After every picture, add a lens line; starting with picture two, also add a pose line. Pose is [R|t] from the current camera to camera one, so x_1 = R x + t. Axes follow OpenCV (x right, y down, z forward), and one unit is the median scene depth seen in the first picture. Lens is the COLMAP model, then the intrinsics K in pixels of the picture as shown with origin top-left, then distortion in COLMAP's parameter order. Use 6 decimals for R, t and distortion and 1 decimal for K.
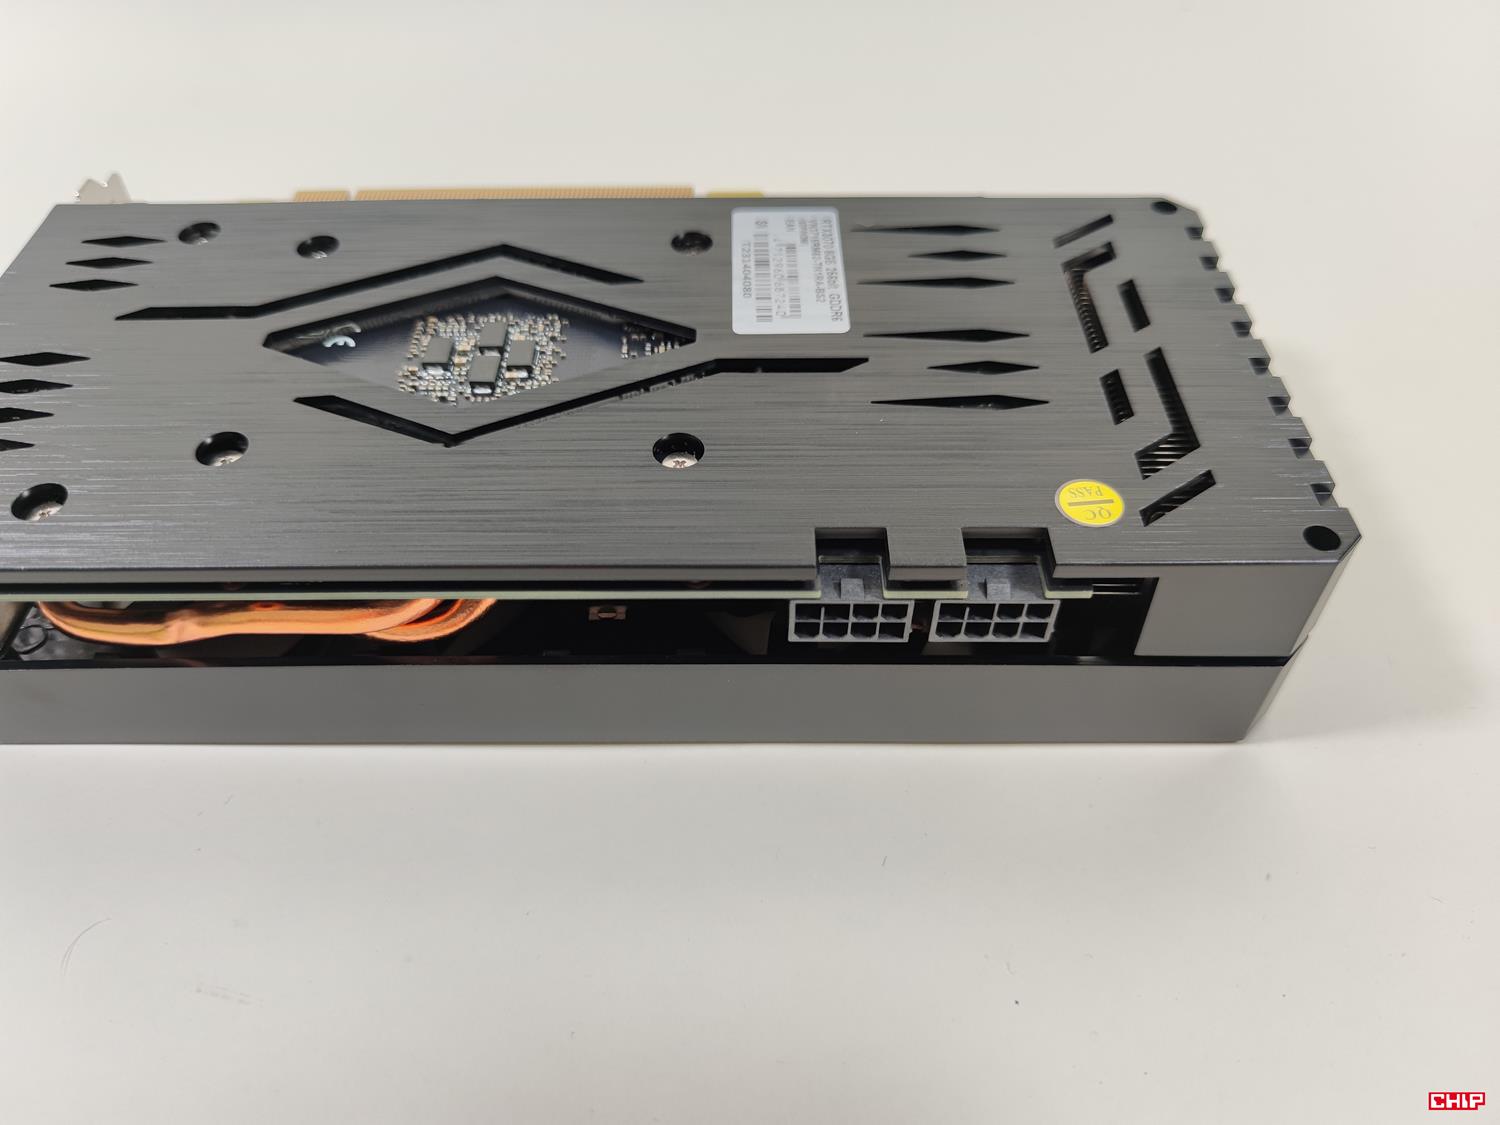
lens RADIAL K [[1163.2, 0, 750.0], [0, 1163.2, 562.5], [0, 0, 1]] dist [0.003288, -0.001282]
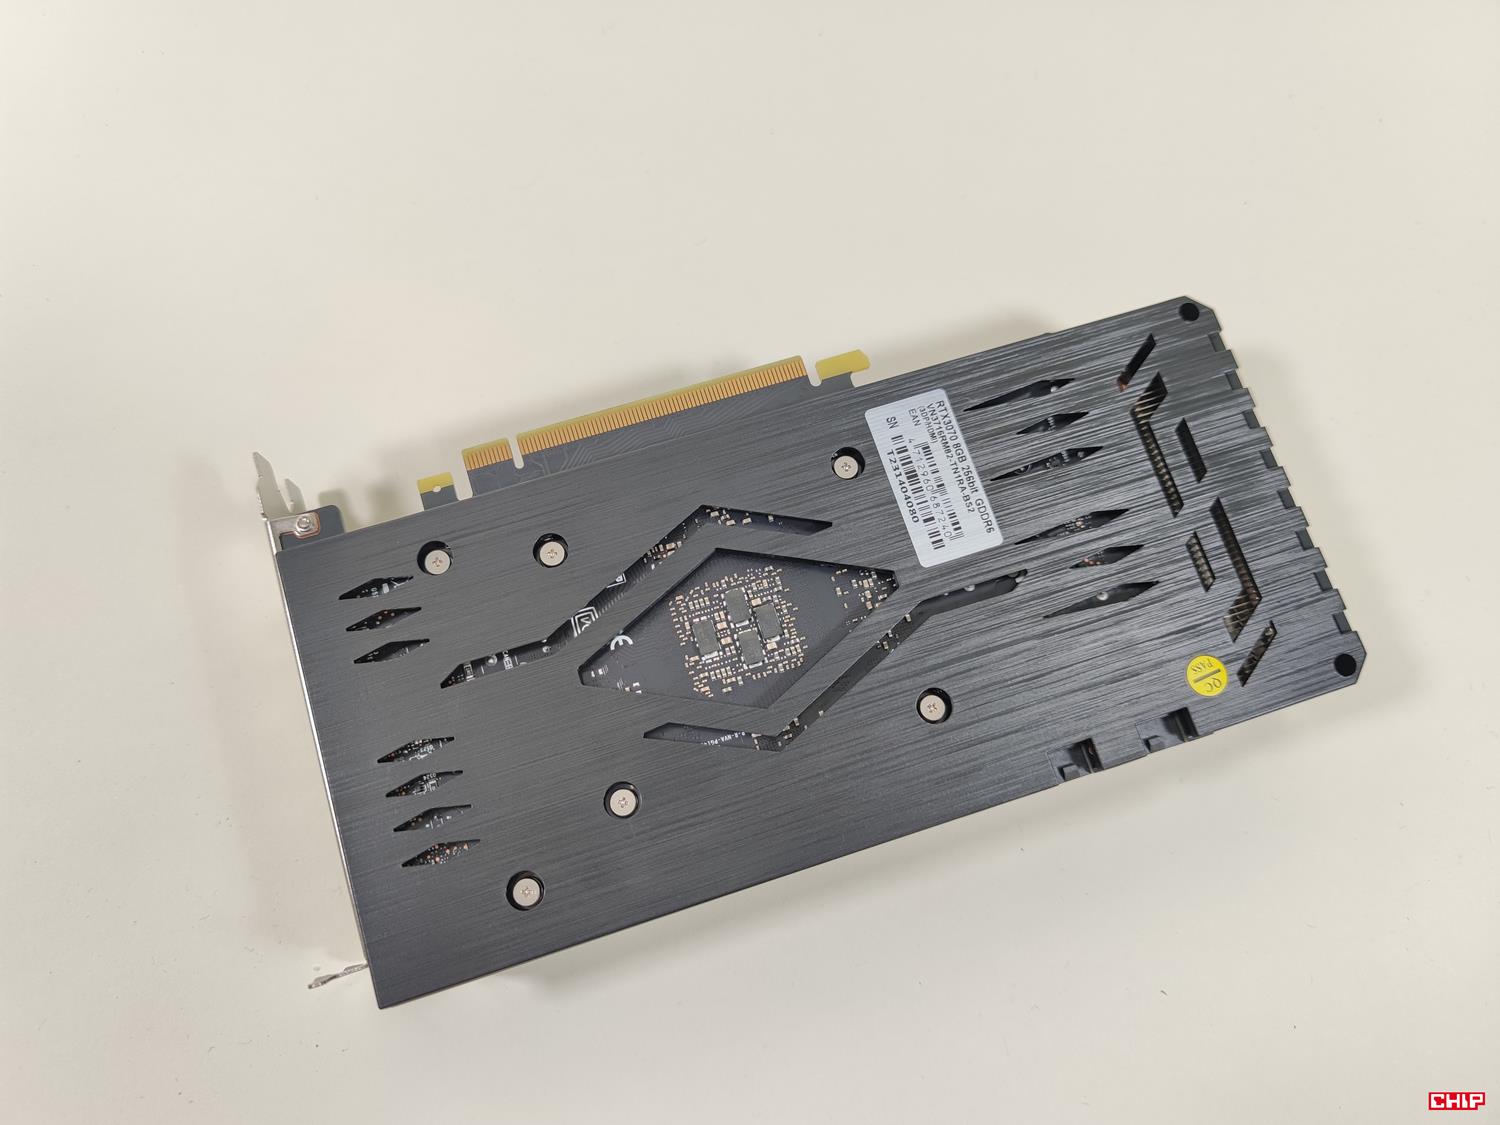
lens RADIAL K [[1163.2, 0, 750.0], [0, 1163.2, 562.5], [0, 0, 1]] dist [0.003288, -0.001282]
pose [[0.951374, -0.287586, 0.110367, -0.331657], [0.194953, 0.839544, 0.507108, -0.875777], [-0.238496, -0.460933, 0.854787, -0.079725]]
